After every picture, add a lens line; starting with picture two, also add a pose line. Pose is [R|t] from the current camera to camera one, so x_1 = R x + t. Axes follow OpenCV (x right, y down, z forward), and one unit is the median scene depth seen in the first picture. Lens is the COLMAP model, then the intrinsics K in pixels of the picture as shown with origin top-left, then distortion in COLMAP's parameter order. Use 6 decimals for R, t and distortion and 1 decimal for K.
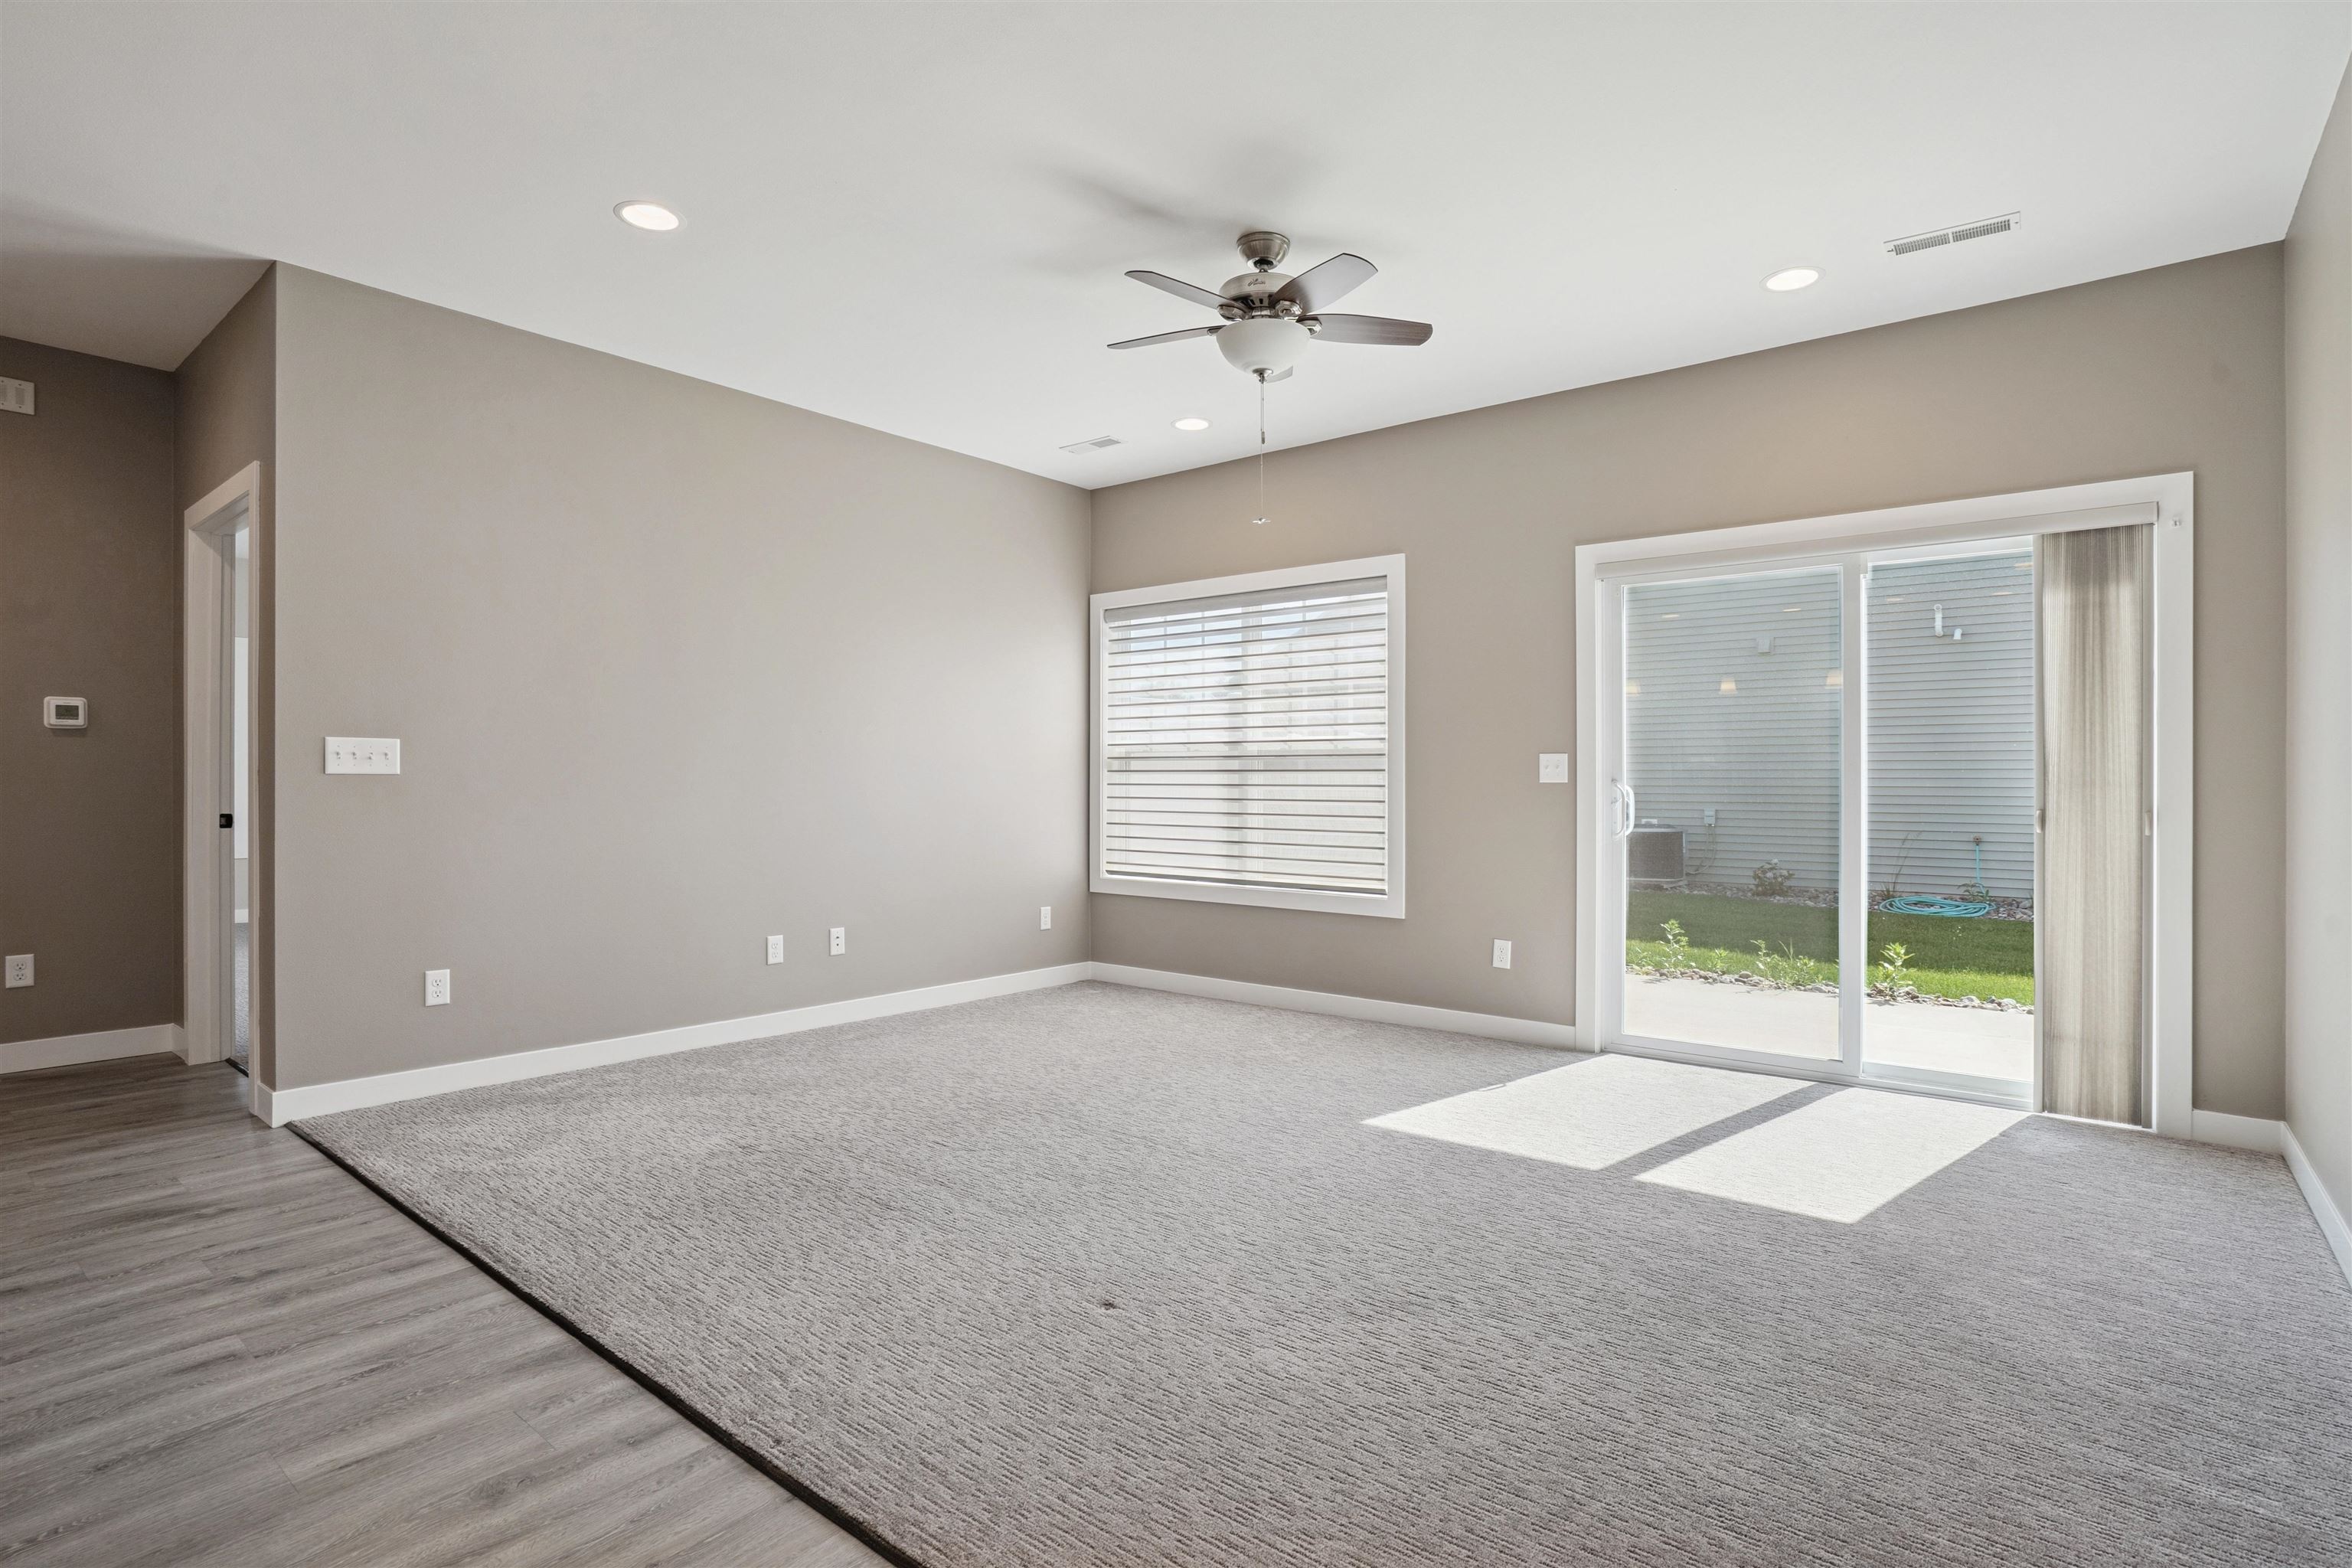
lens RADIAL K [[1158.7, 0, 1182.0], [0, 1158.7, 773.5], [0, 0, 1]] dist [-0.050175, 0.022312]
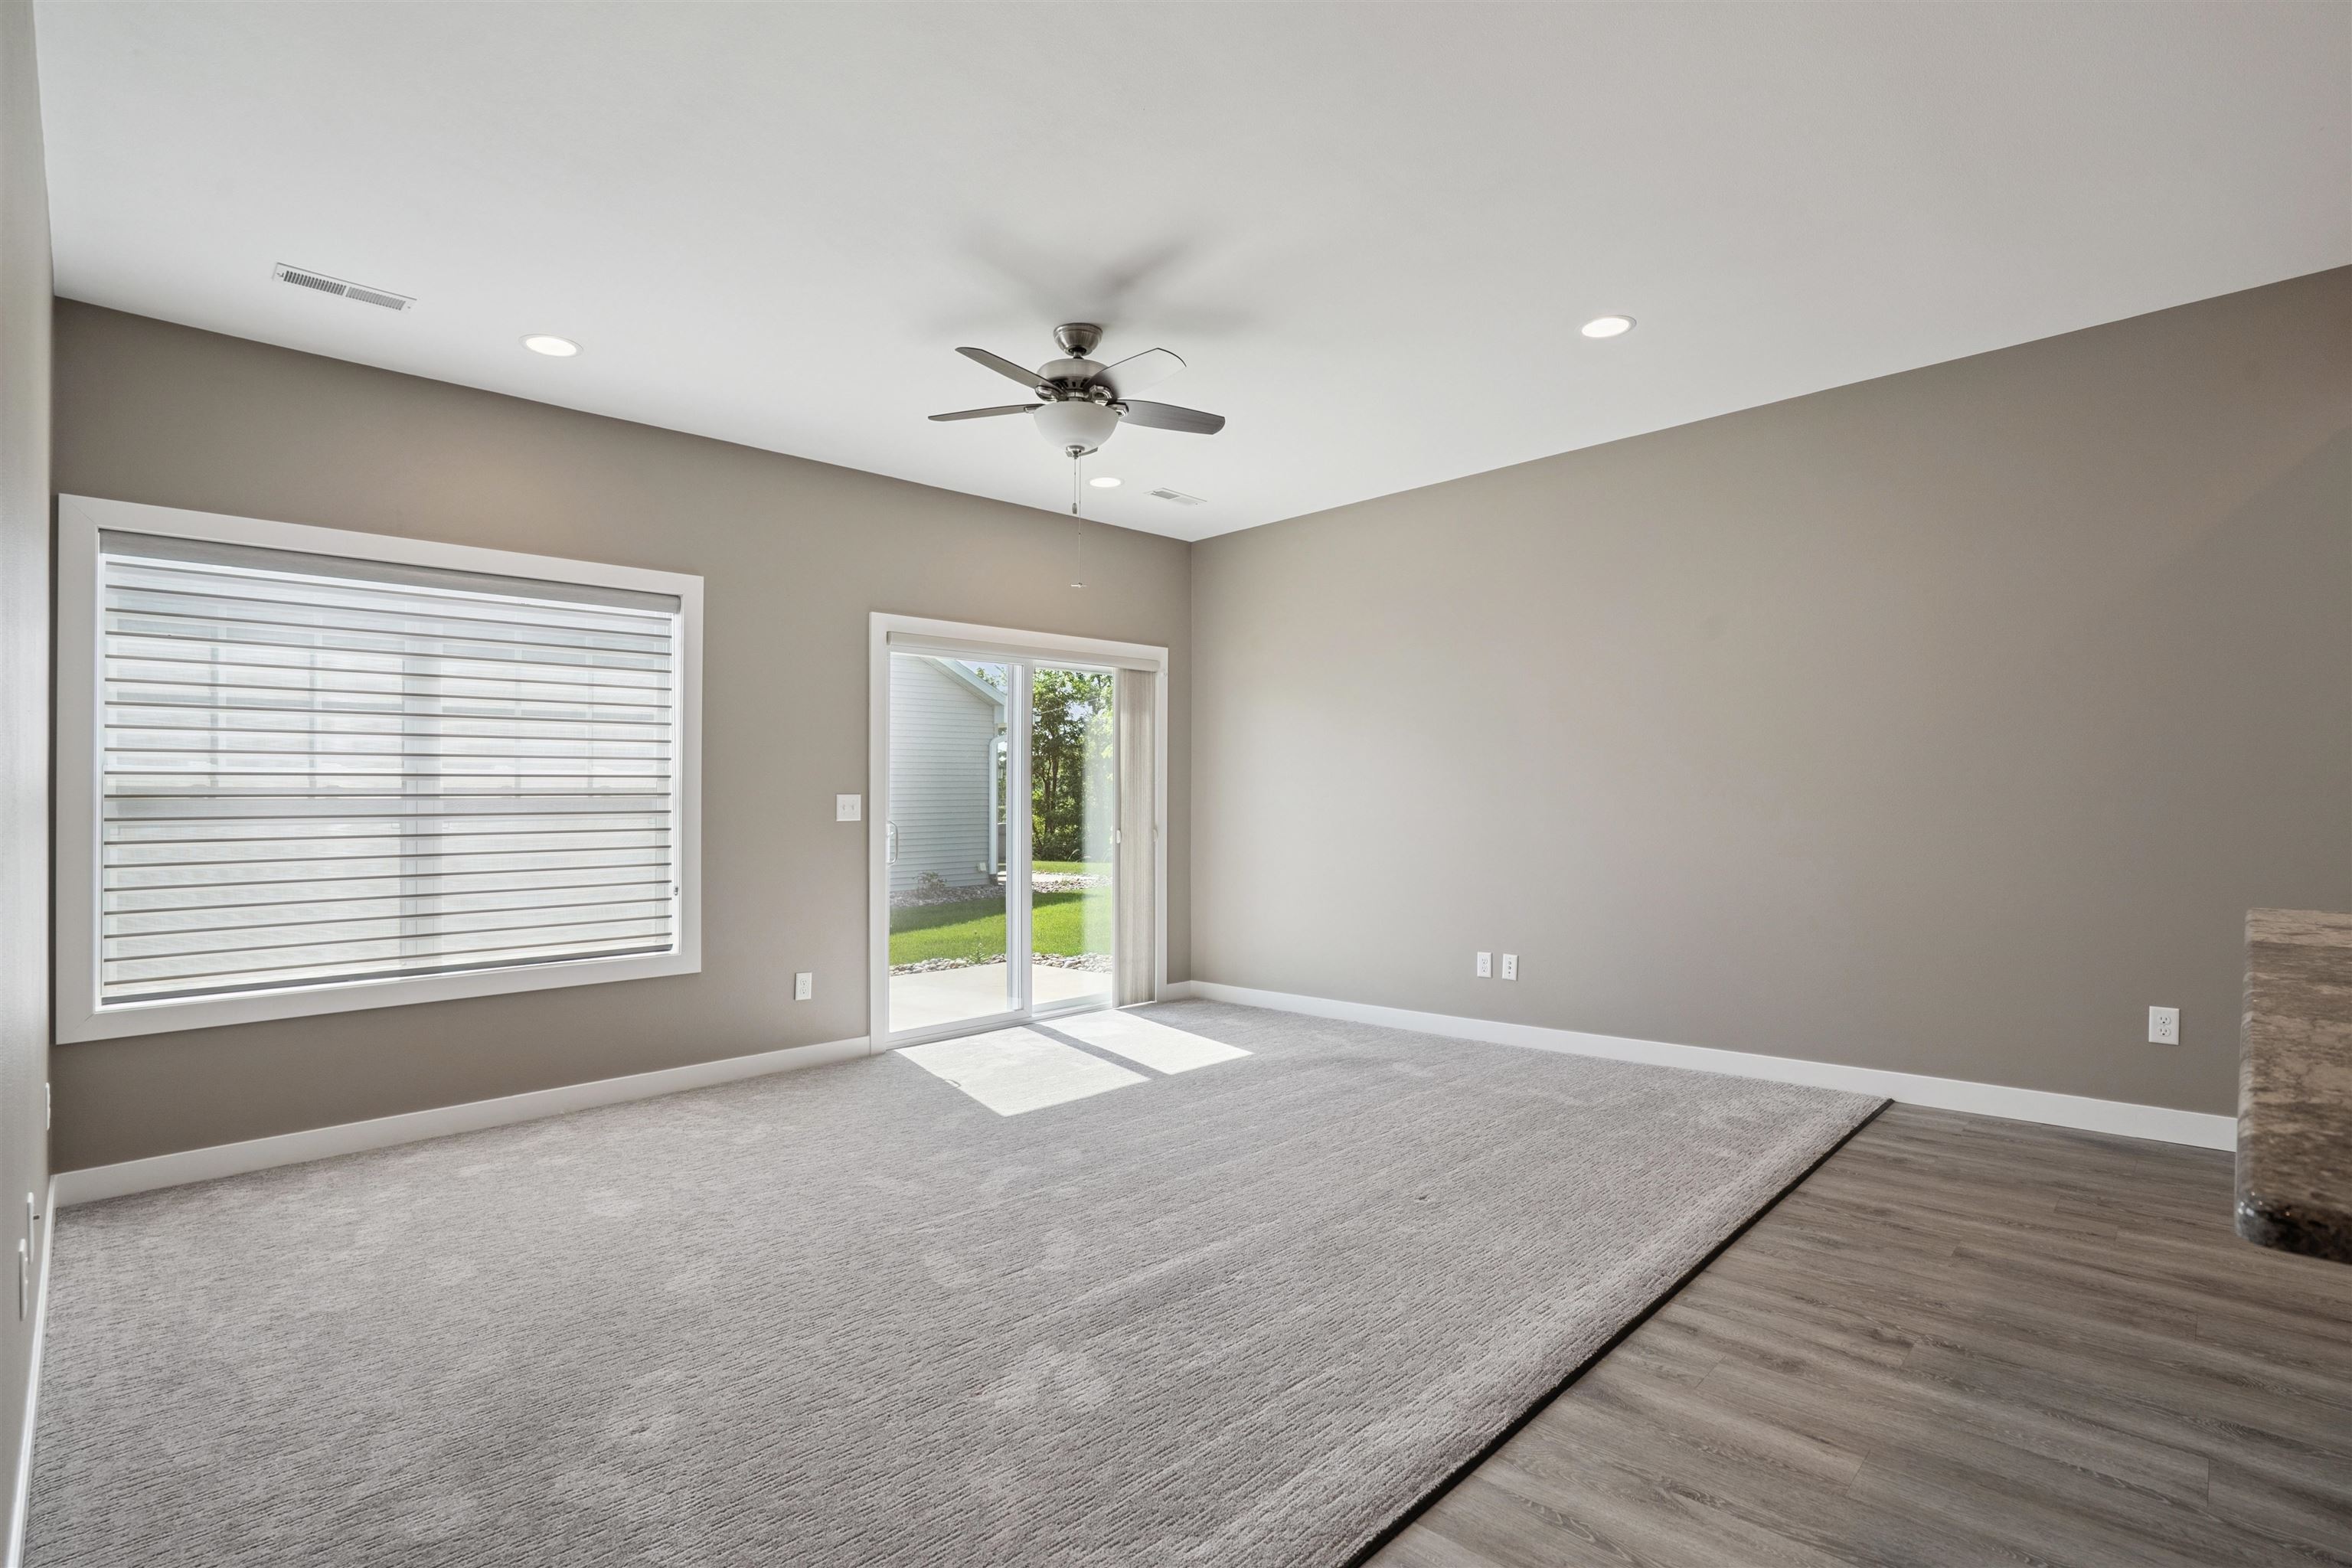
lens RADIAL K [[1110.6, 0, 1192.3], [0, 1110.6, 766.6], [0, 0, 1]] dist [-0.018770, 0.006946]
pose [[0.085505, 0.026484, 0.995986, -0.698578], [0.007135, 0.999605, -0.027193, -0.012557], [-0.996312, 0.009432, 0.085282, 0.560180]]
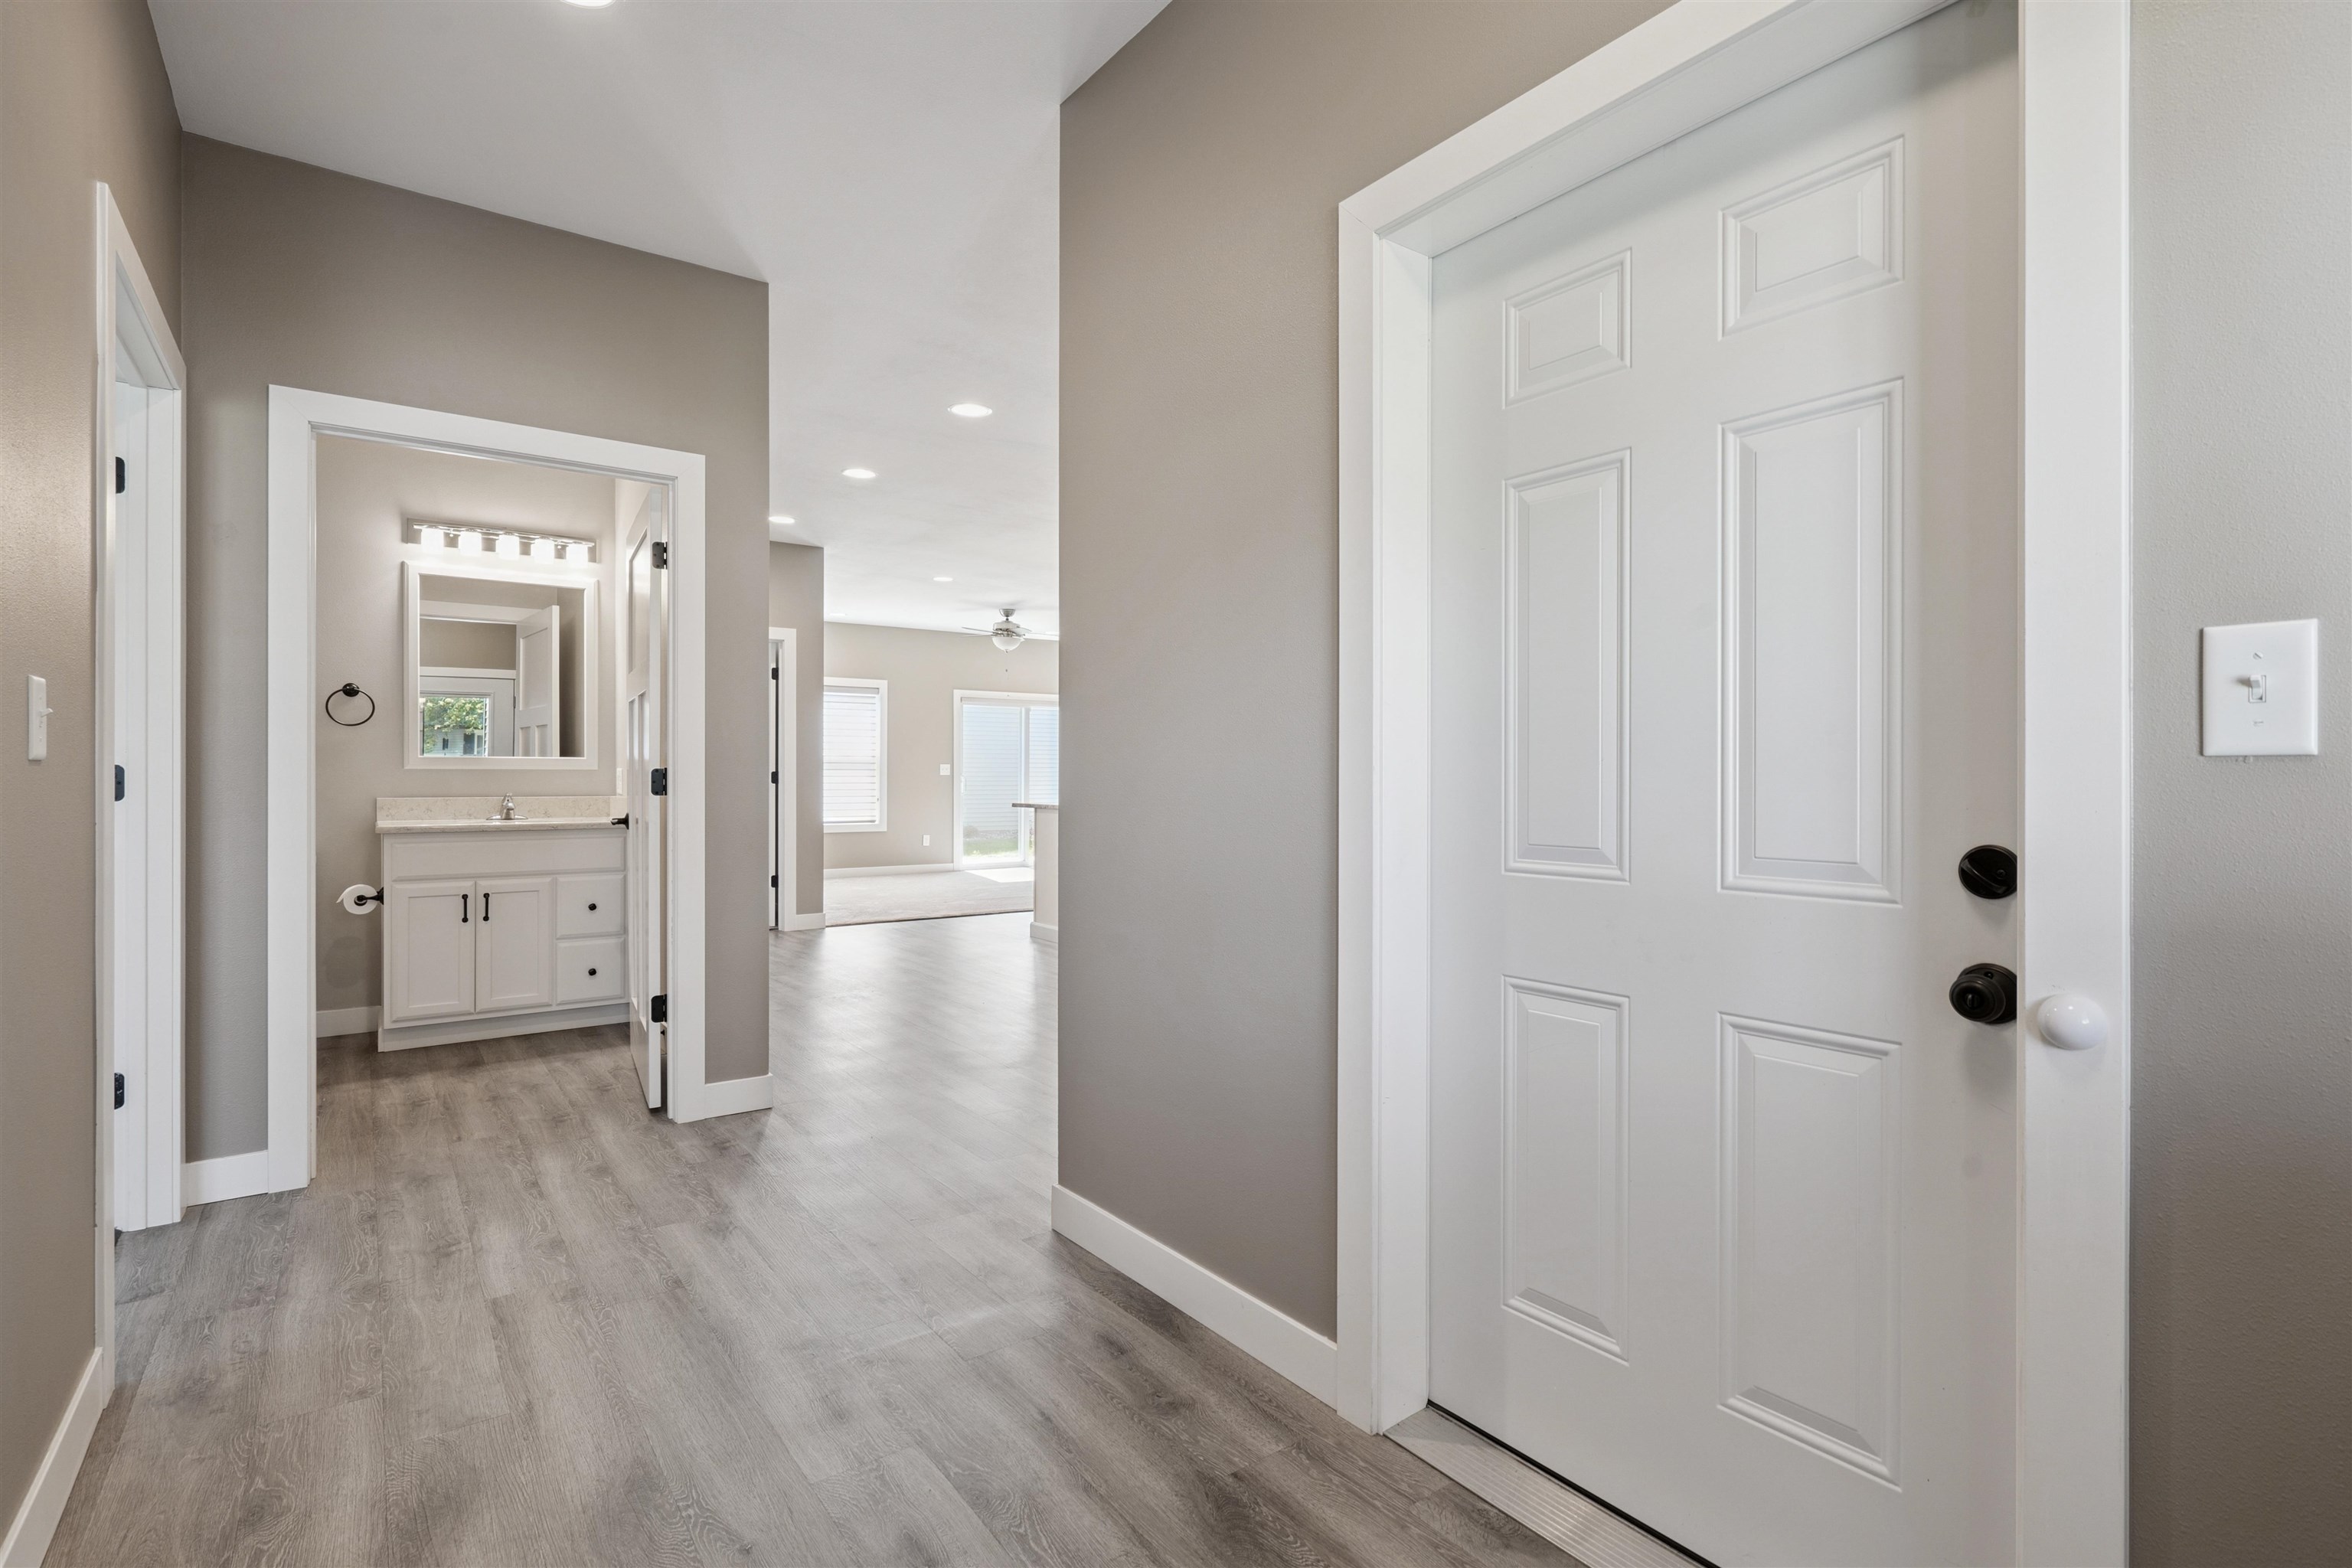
lens RADIAL K [[1110.6, 0, 1167.0], [0, 1110.6, 772.9], [0, 0, 1]] dist [-0.018770, 0.006946]
pose [[0.254846, -0.001770, 0.966980, -2.011117], [-0.011466, 0.999922, 0.004853, -0.015167], [-0.966914, -0.012325, 0.254806, -0.166815]]
